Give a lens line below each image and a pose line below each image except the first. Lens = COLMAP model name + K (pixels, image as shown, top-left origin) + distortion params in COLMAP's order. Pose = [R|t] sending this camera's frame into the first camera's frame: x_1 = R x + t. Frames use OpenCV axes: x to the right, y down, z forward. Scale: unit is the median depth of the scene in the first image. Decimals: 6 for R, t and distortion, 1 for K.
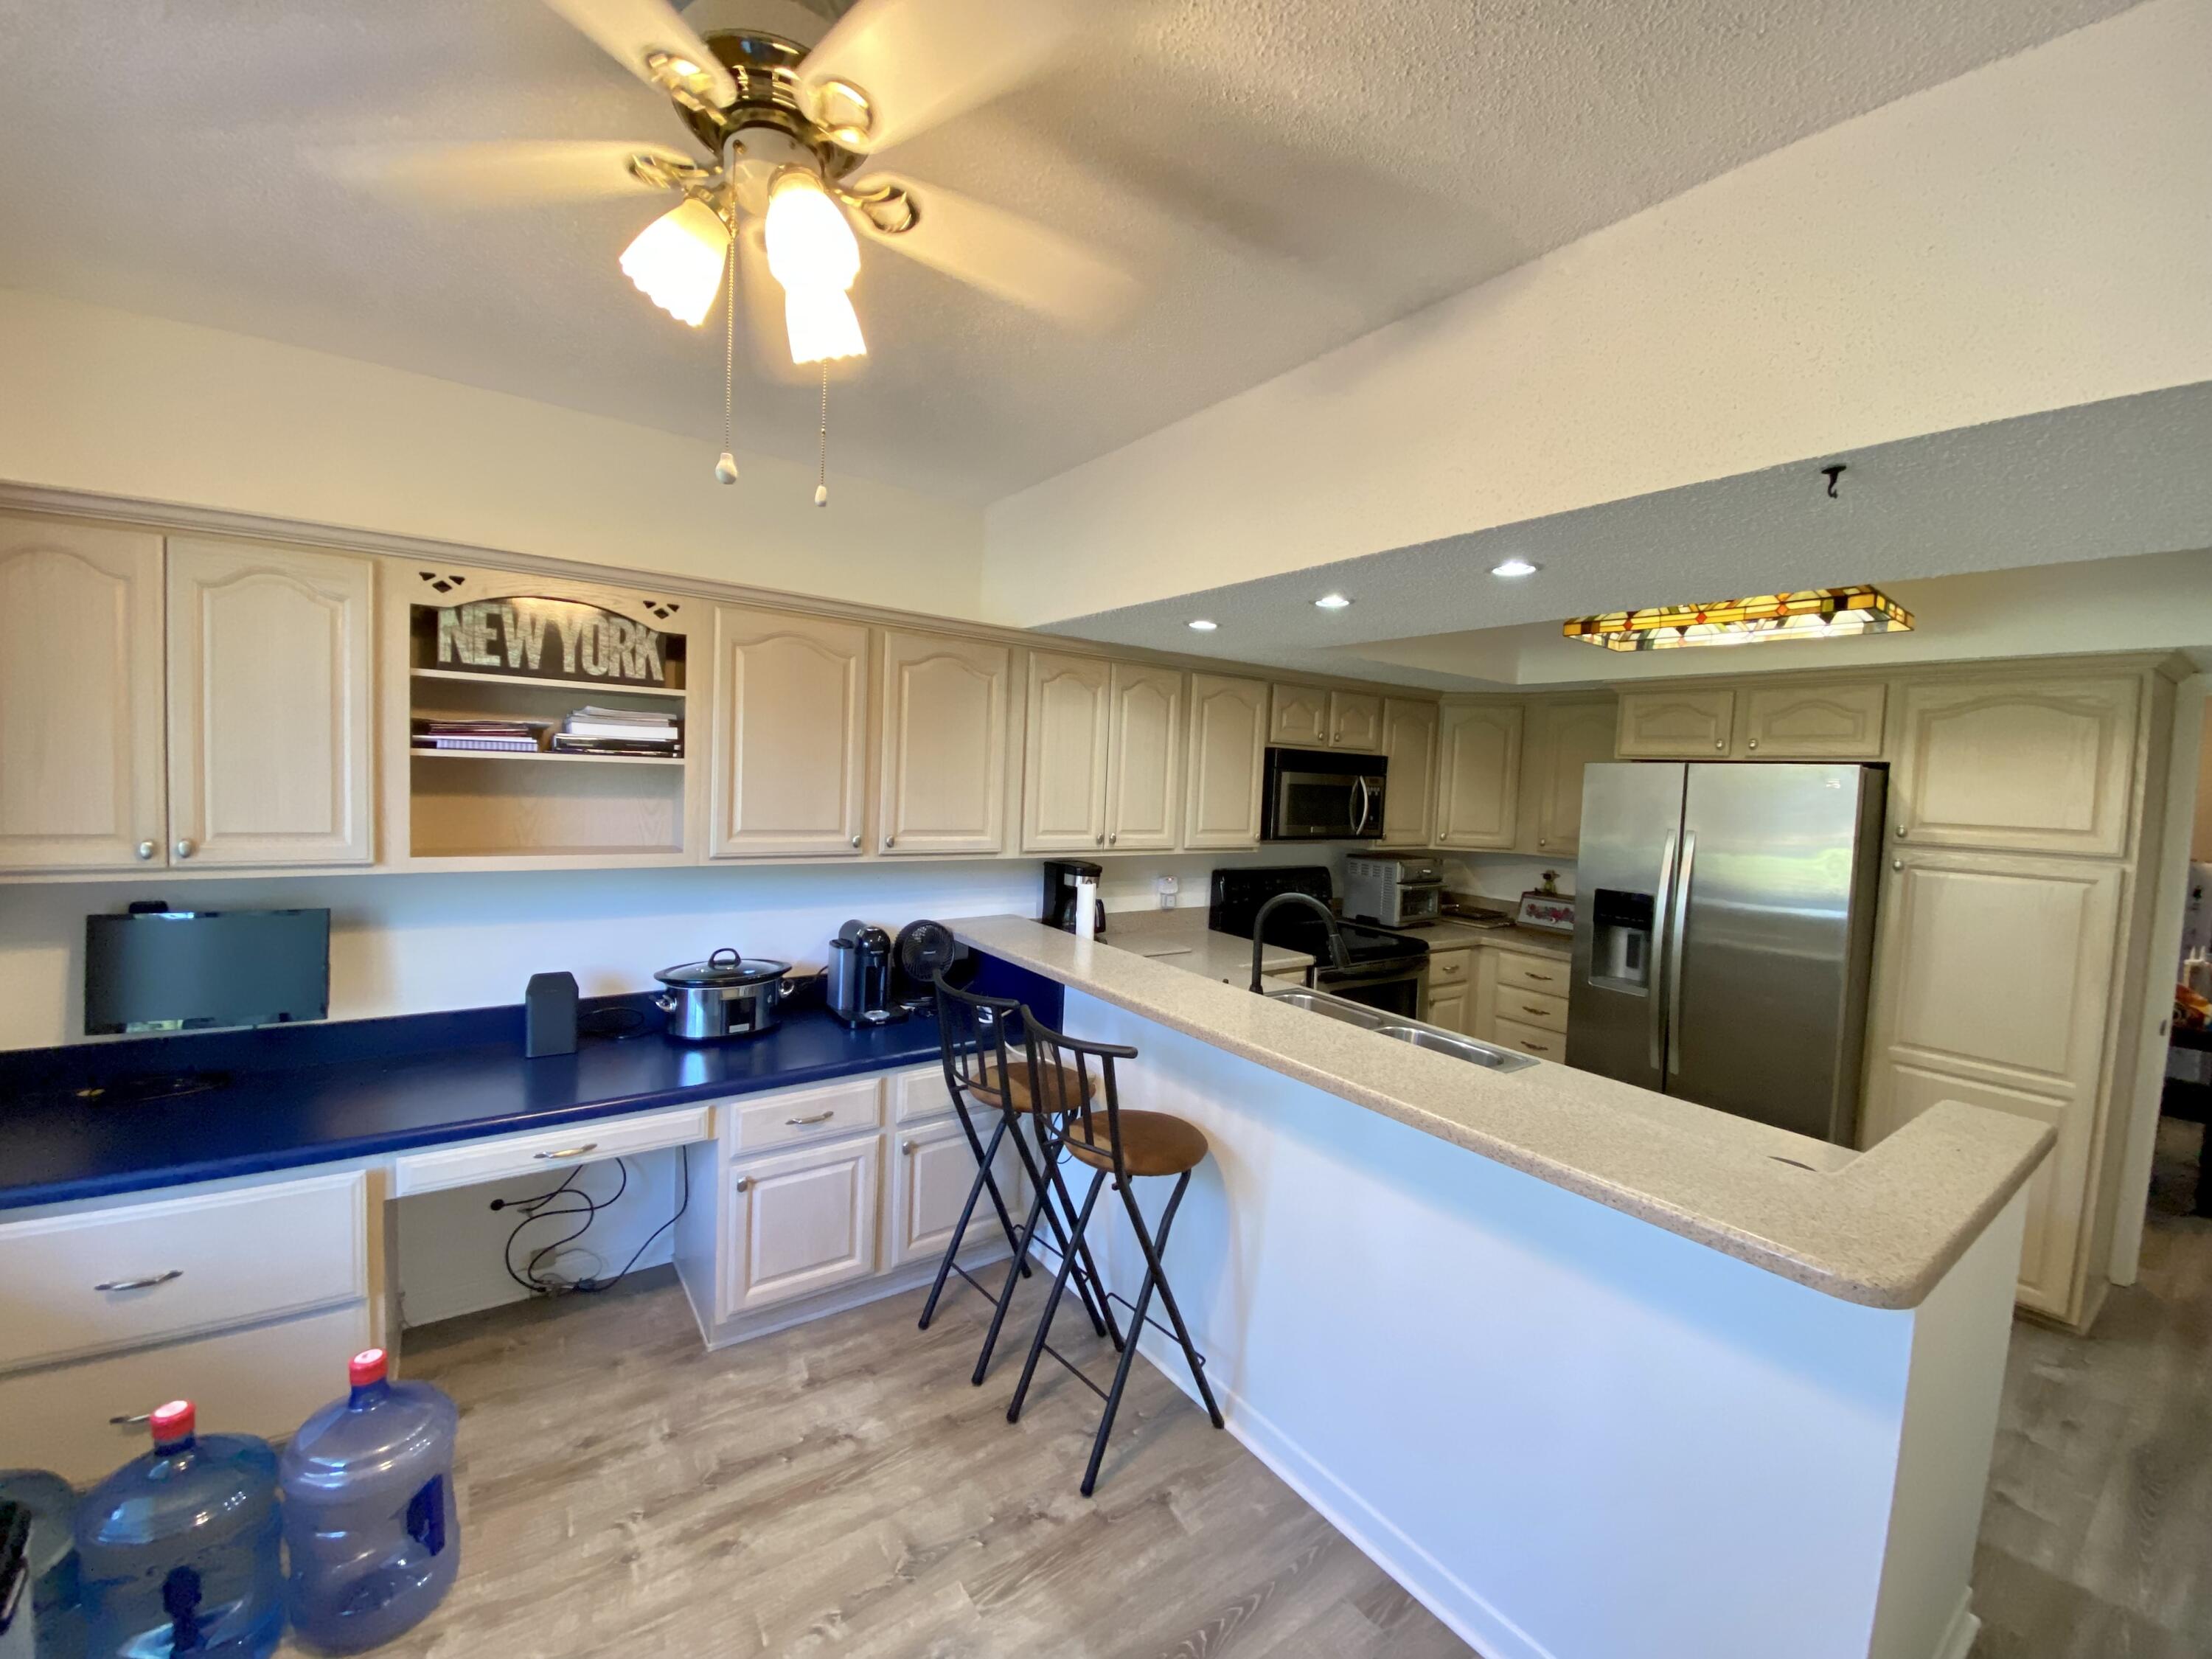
lens RADIAL K [[877.5, 0, 1070.7], [0, 877.5, 823.7], [0, 0, 1]] dist [-0.013356, -0.007347]
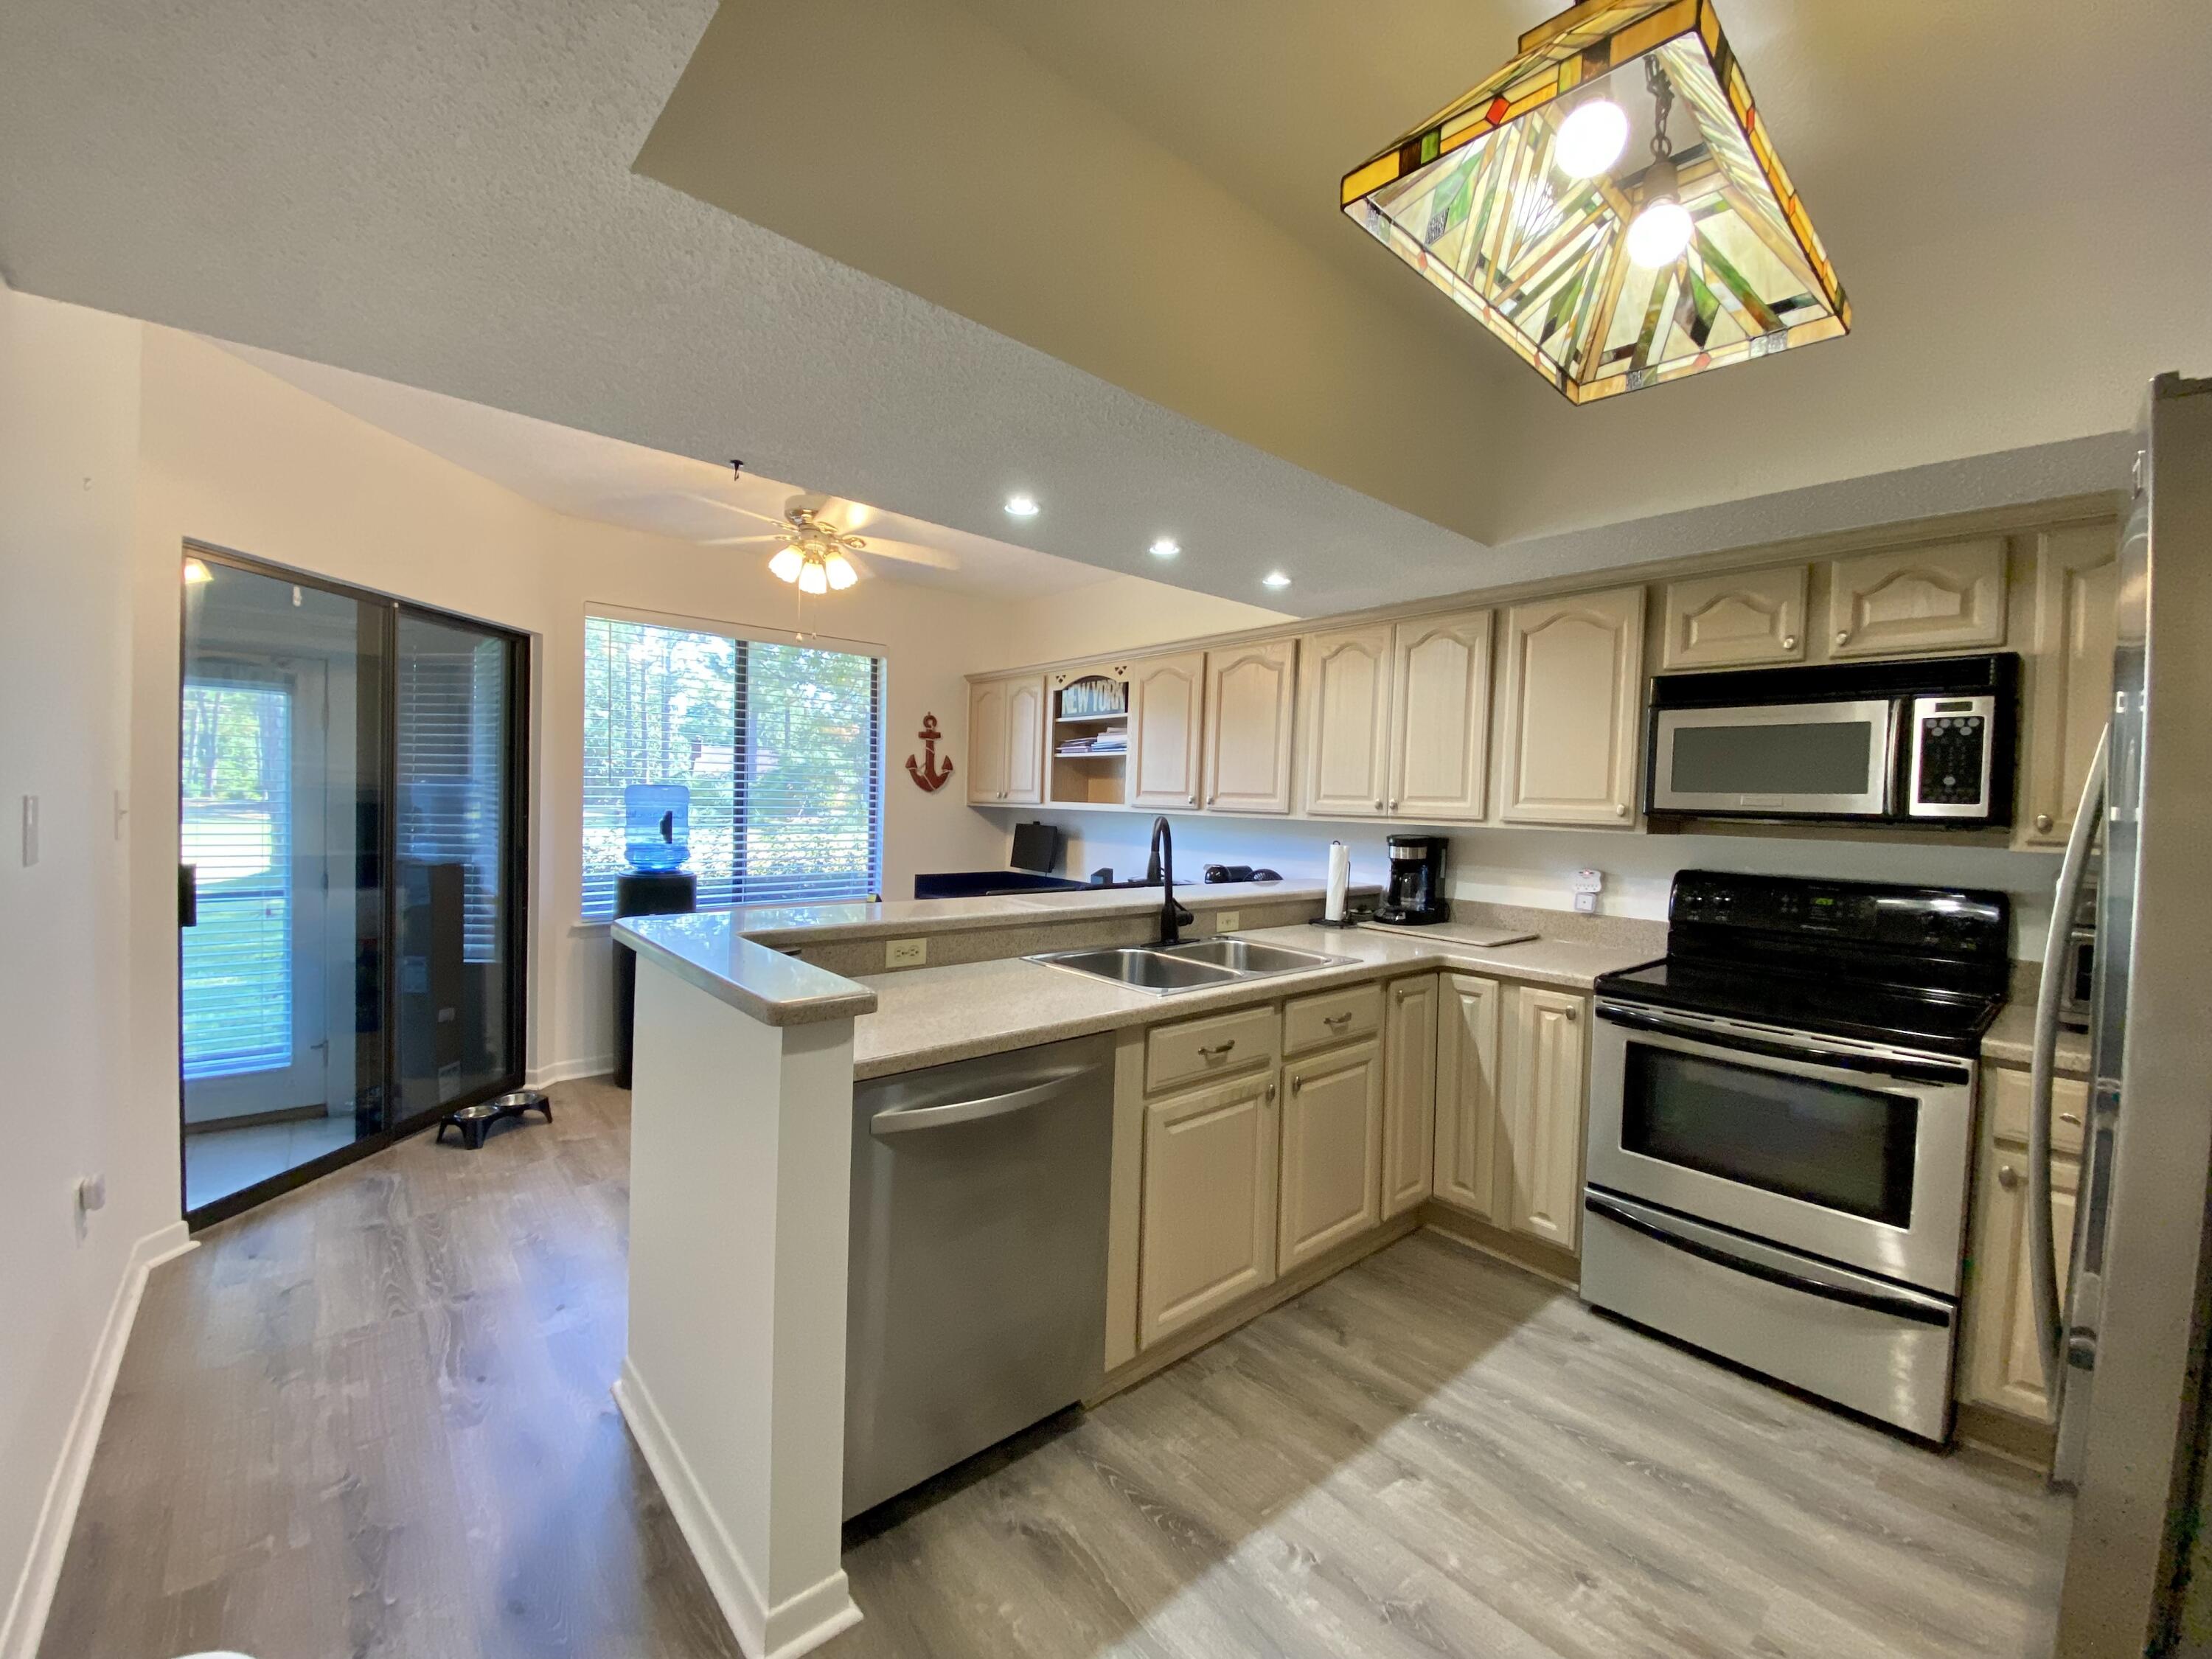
lens RADIAL K [[877.5, 0, 1070.7], [0, 877.5, 823.7], [0, 0, 1]] dist [-0.013356, -0.007347]
pose [[0.082369, -0.014275, -0.996500, 1.084040], [-0.089233, 0.995776, -0.021641, 0.100013], [0.992599, 0.090703, 0.080747, 0.629290]]
